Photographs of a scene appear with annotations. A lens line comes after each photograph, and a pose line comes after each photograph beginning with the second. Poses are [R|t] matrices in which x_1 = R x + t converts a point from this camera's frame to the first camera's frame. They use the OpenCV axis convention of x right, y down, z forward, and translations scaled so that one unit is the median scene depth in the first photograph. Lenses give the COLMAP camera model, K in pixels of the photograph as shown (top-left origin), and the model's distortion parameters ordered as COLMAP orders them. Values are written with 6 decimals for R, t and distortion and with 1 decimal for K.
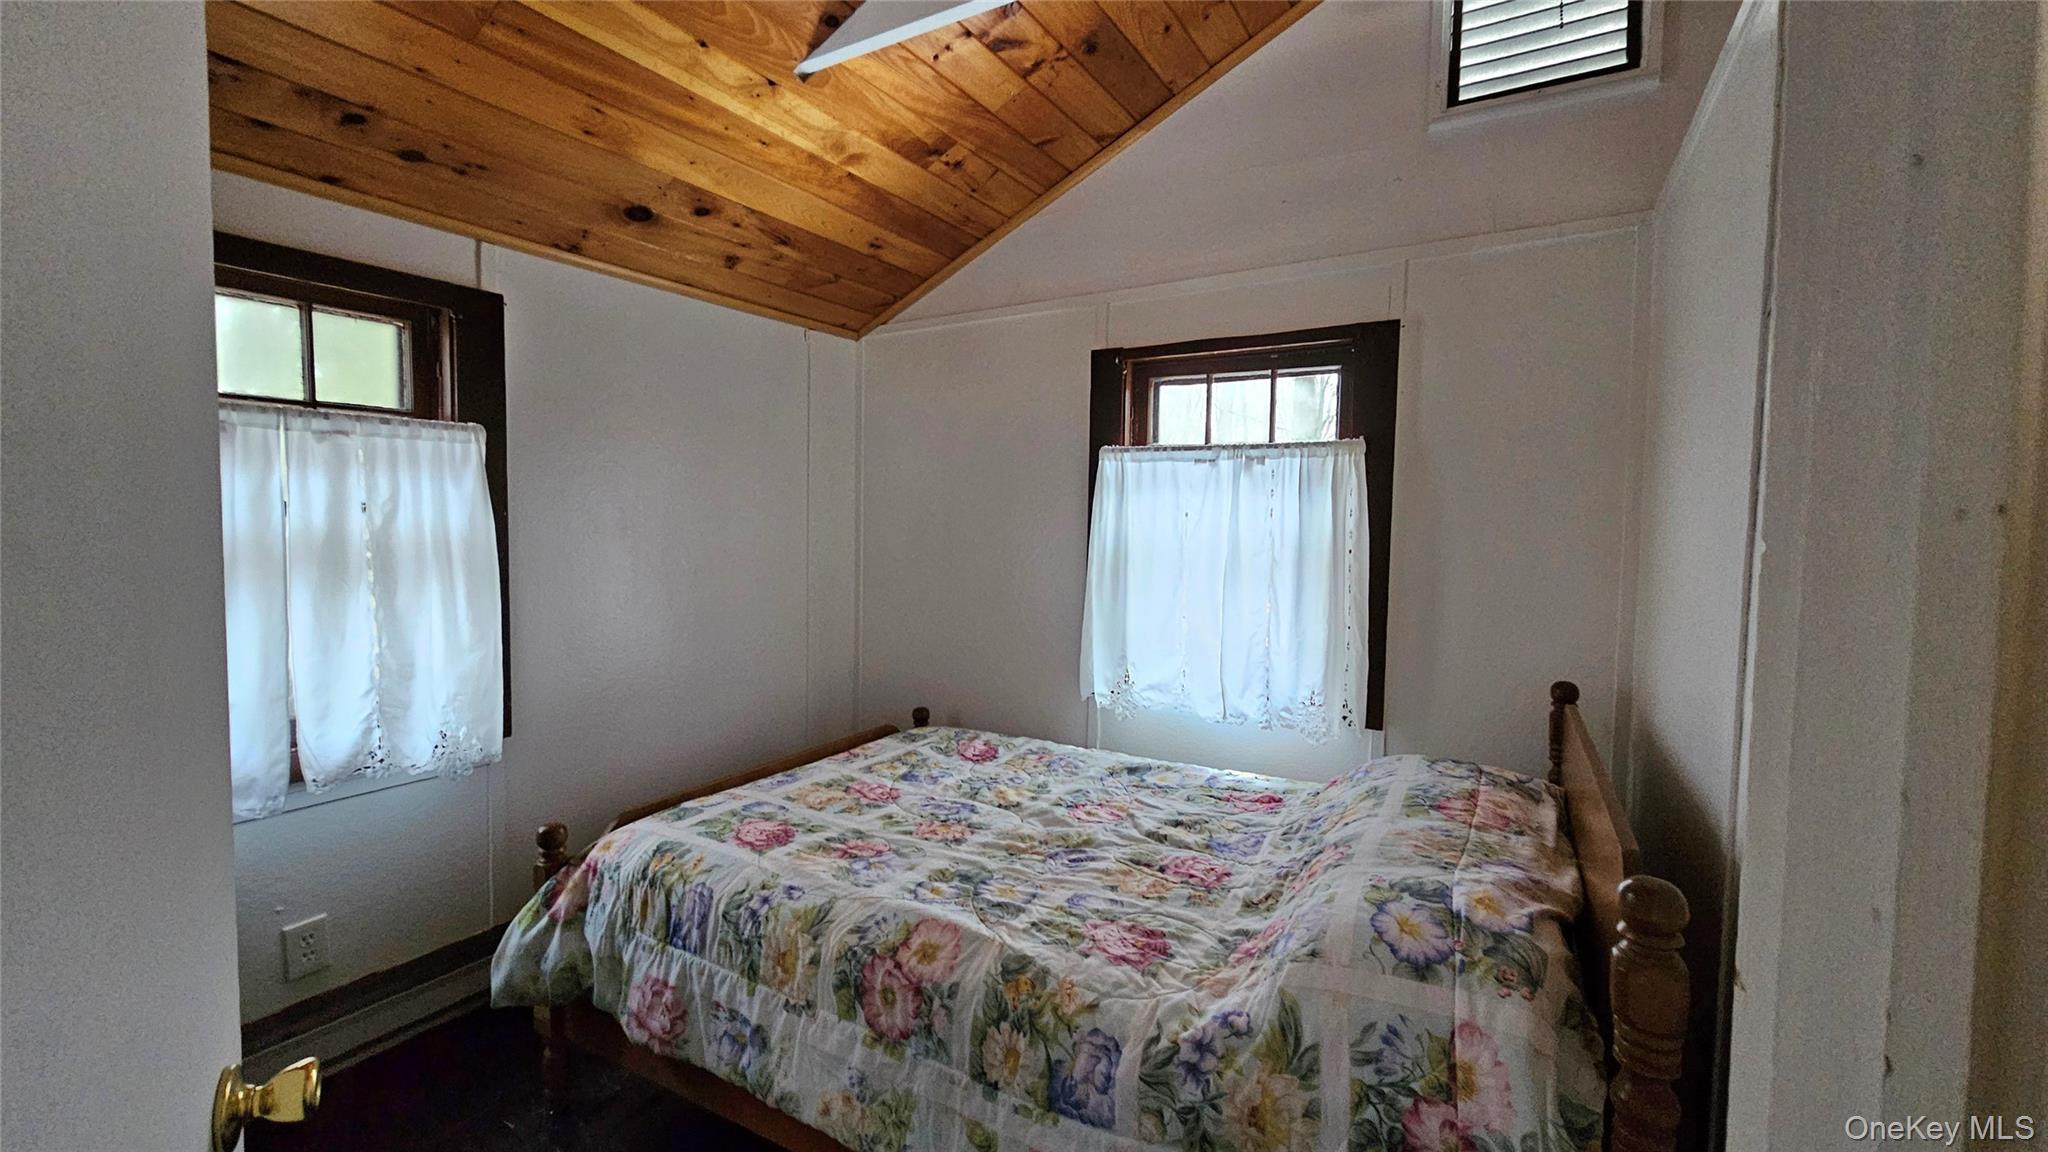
lens RADIAL K [[835.0, 0, 1024.0], [0, 835.0, 576.0], [0, 0, 1]] dist [0.001408, -0.000338]
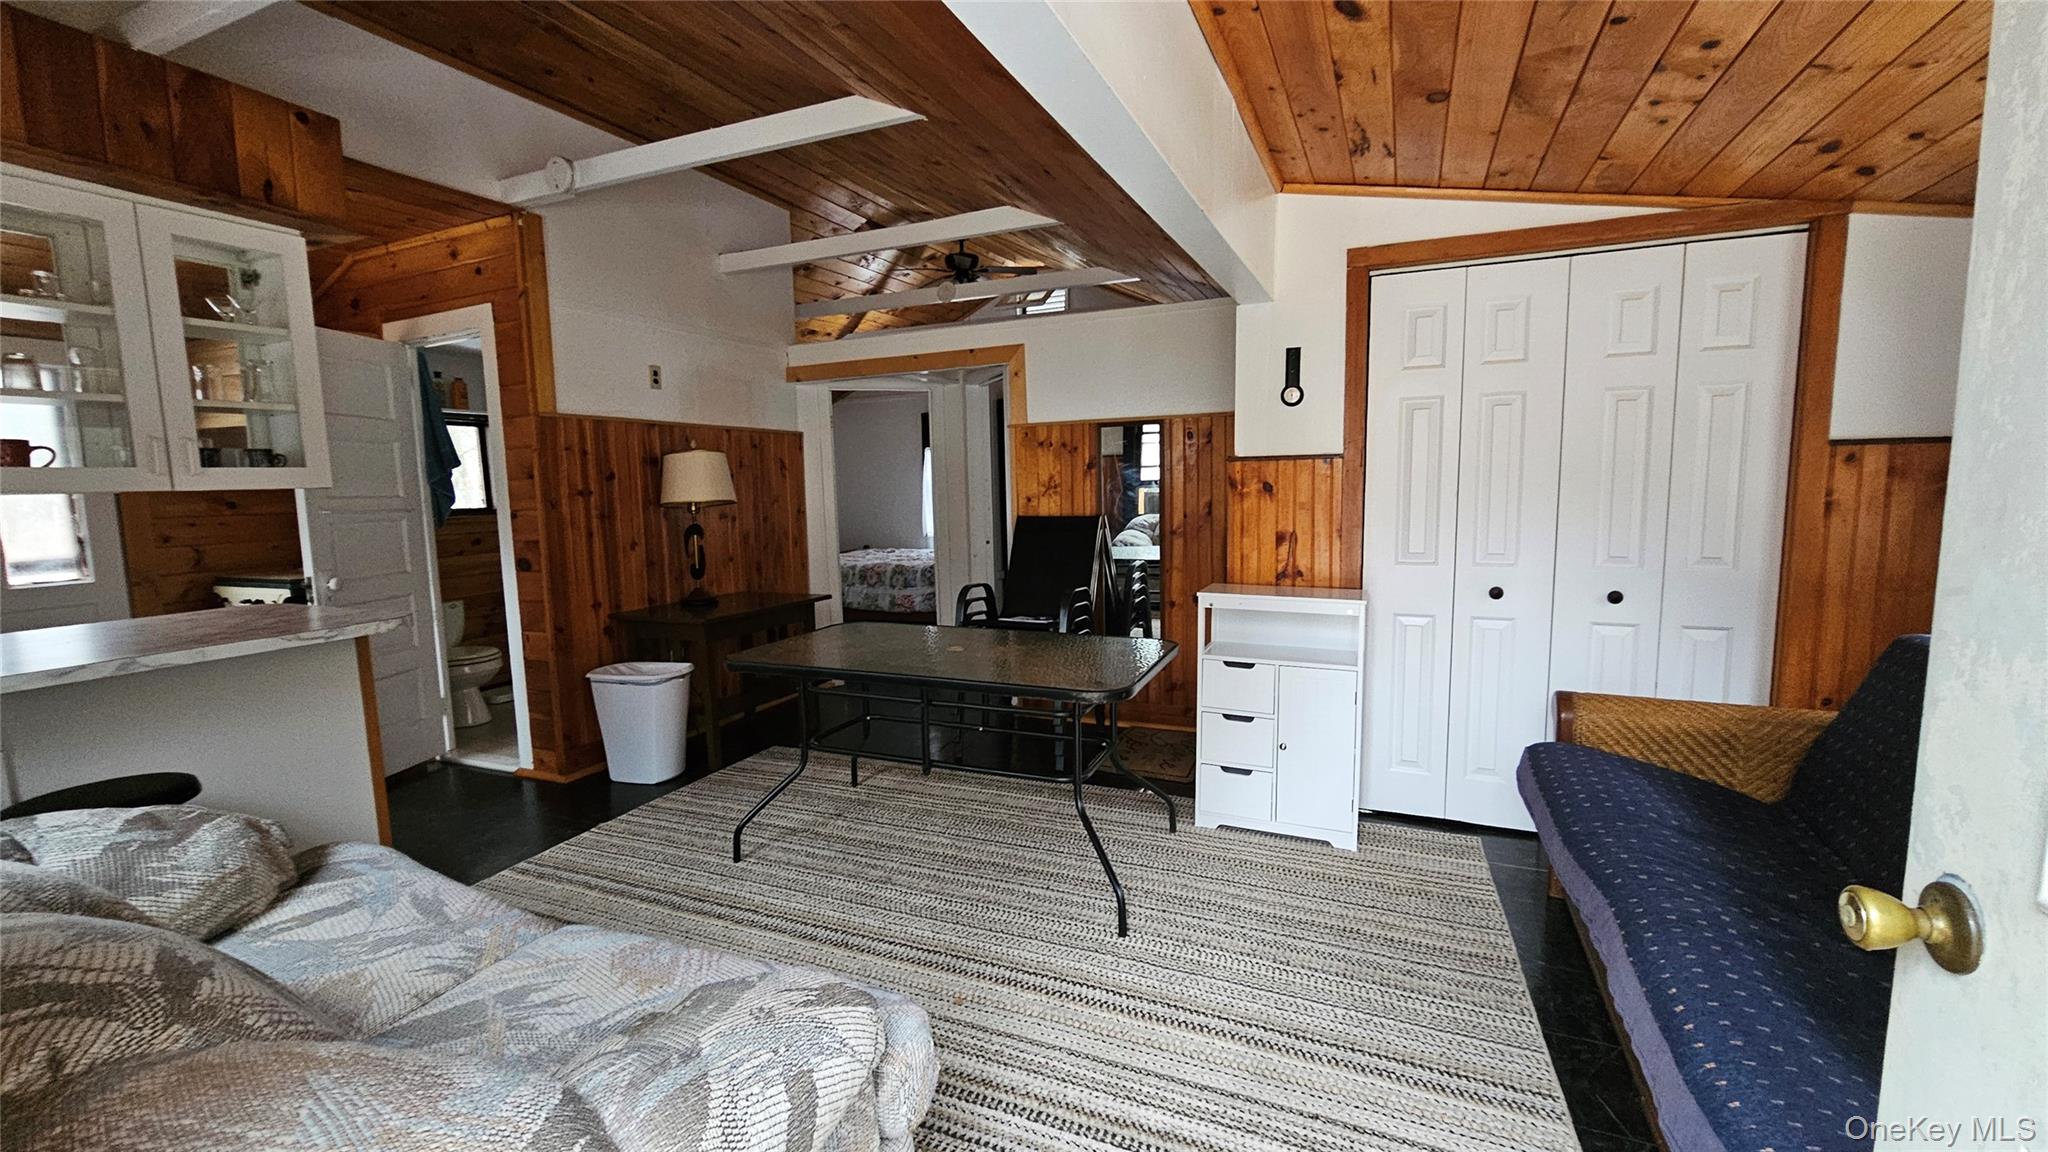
lens RADIAL K [[835.0, 0, 1024.0], [0, 835.0, 576.0], [0, 0, 1]] dist [0.001408, -0.000338]
pose [[0.992521, -0.043713, 0.113979, 0.160163], [0.037361, 0.997659, 0.057282, 0.270609], [-0.116216, -0.052595, 0.991830, -3.895719]]
